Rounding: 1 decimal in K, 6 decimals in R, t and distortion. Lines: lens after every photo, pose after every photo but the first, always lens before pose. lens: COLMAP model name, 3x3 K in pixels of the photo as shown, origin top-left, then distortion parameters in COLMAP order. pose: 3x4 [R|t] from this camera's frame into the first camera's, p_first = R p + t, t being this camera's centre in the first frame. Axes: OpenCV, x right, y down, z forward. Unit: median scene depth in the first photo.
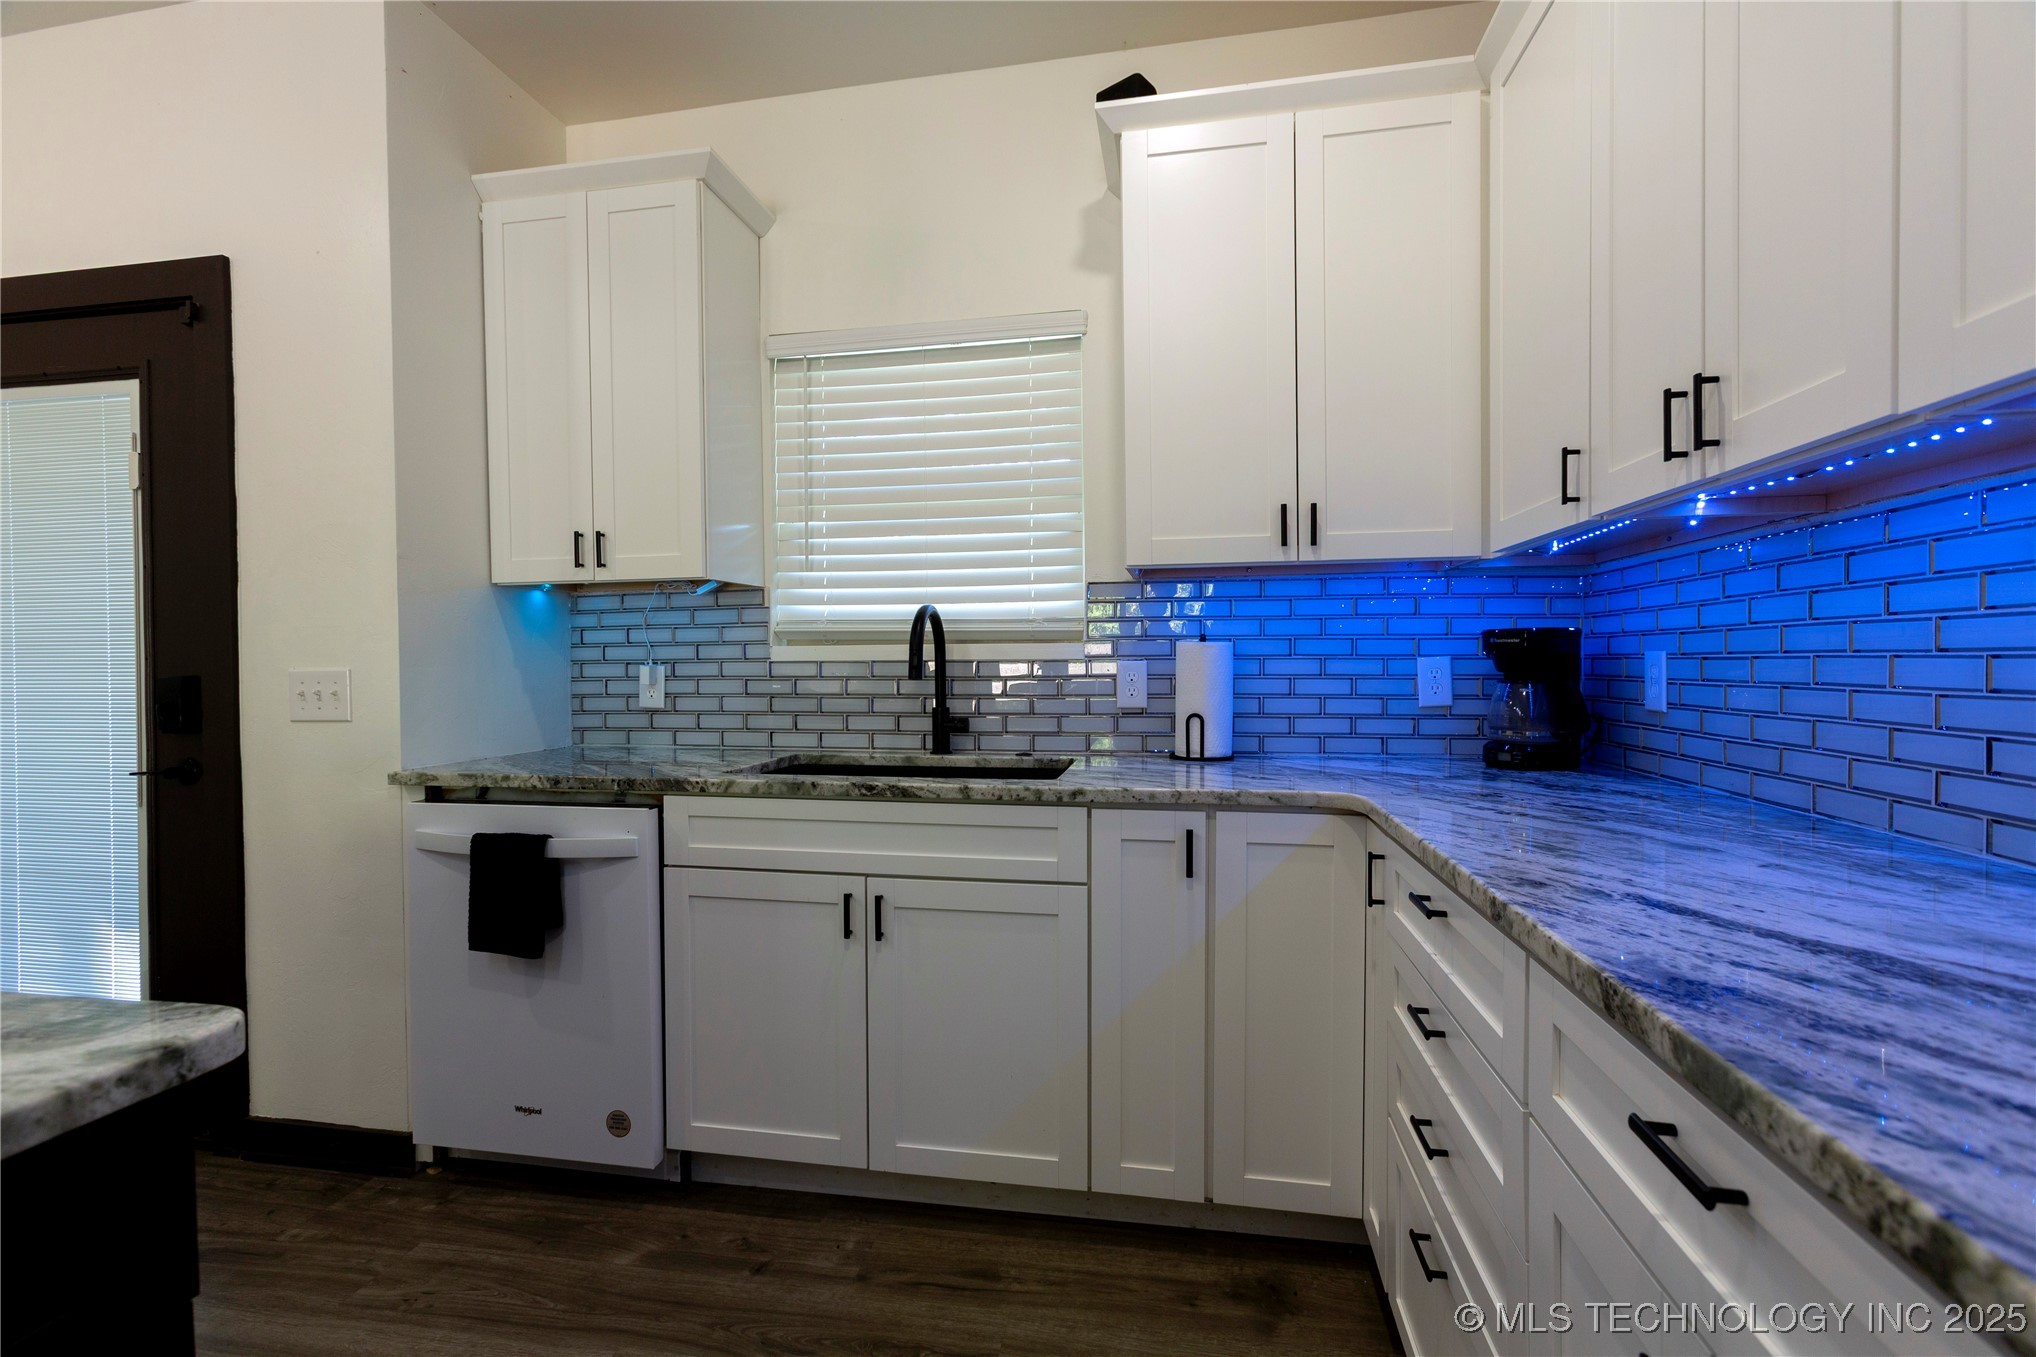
lens RADIAL K [[909.6, 0, 1012.6], [0, 909.6, 688.5], [0, 0, 1]] dist [-0.009366, 0.008065]
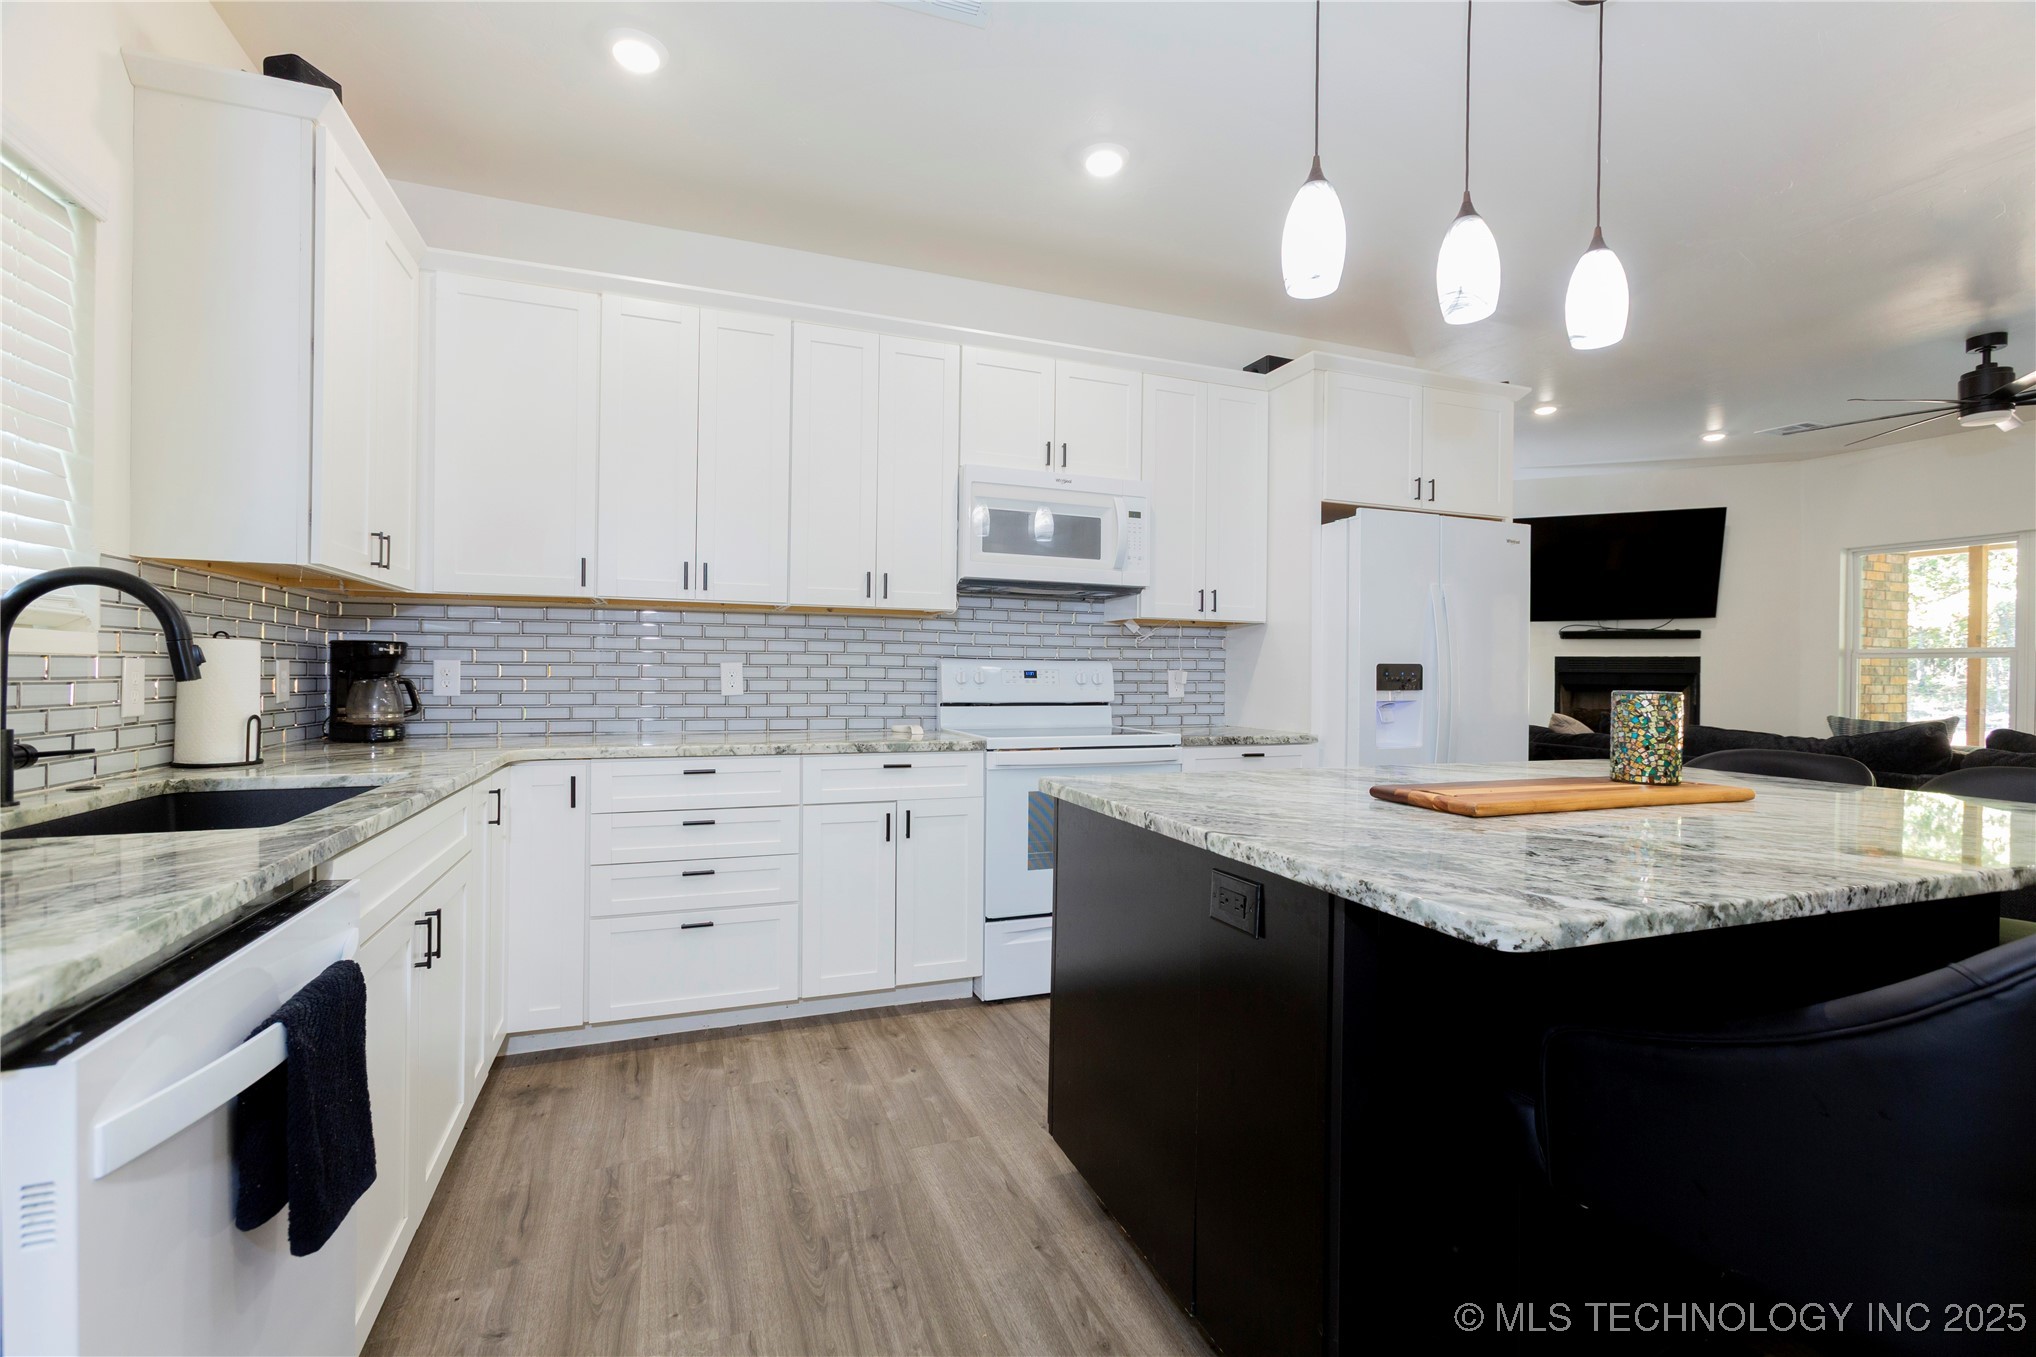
lens RADIAL K [[909.6, 0, 1021.4], [0, 909.6, 675.3], [0, 0, 1]] dist [-0.009366, 0.008065]
pose [[-0.519219, -0.000502, 0.854641, -0.901961], [0.020040, 0.999718, 0.012762, -0.008765], [-0.854406, 0.023753, -0.519062, 0.705663]]
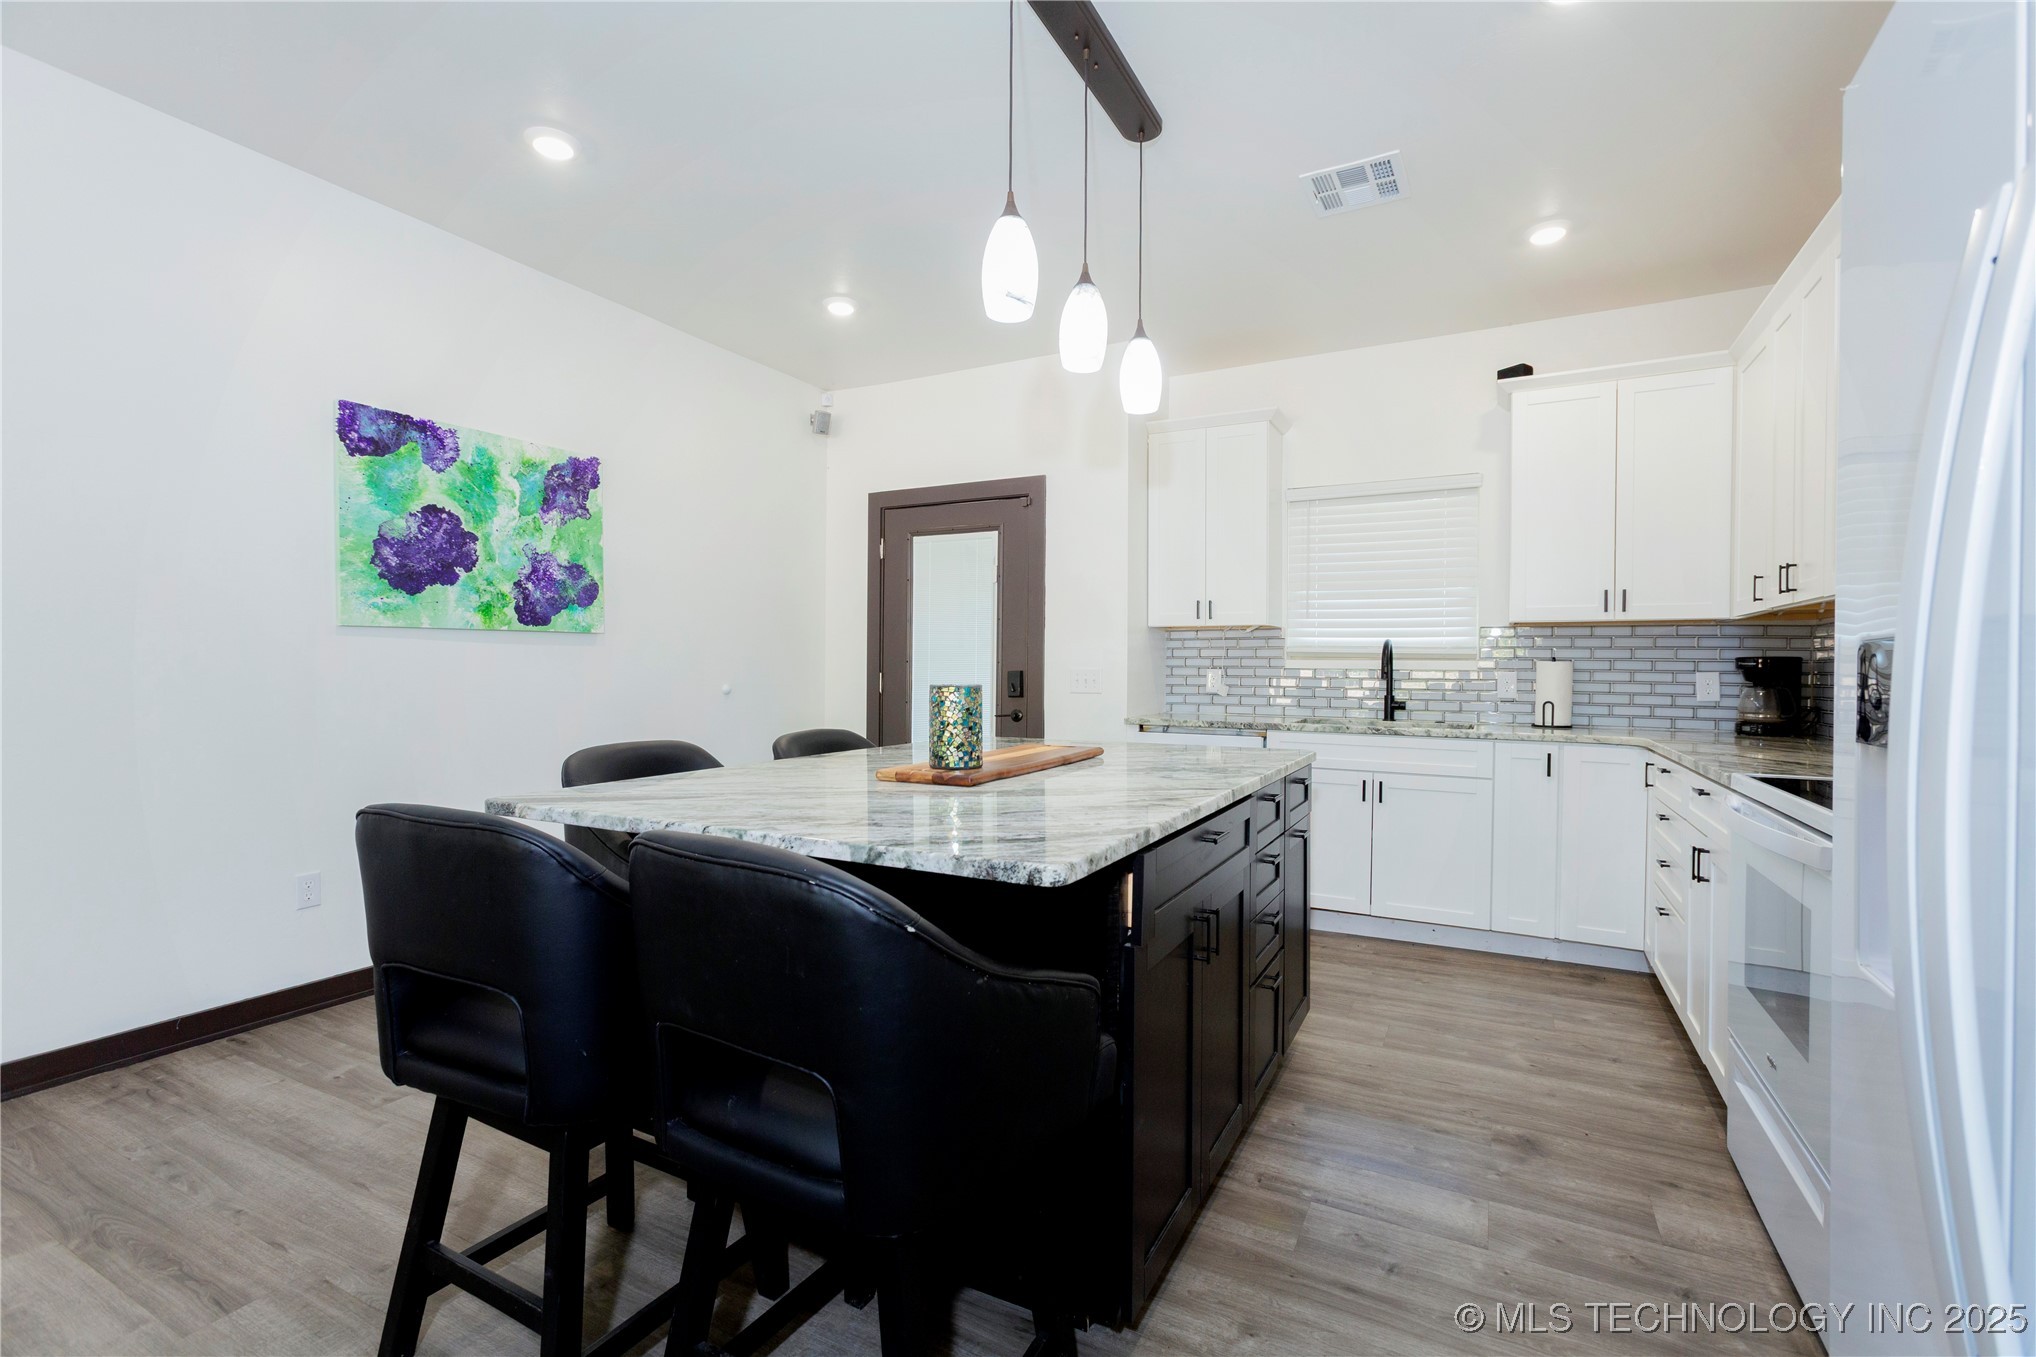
lens RADIAL K [[909.6, 0, 1026.3], [0, 909.6, 680.7], [0, 0, 1]] dist [-0.009366, 0.008065]
pose [[0.954269, 0.020785, -0.298225, -0.219652], [-0.025217, 0.999621, -0.011022, 0.028504], [0.297883, 0.018039, 0.954432, -0.894927]]
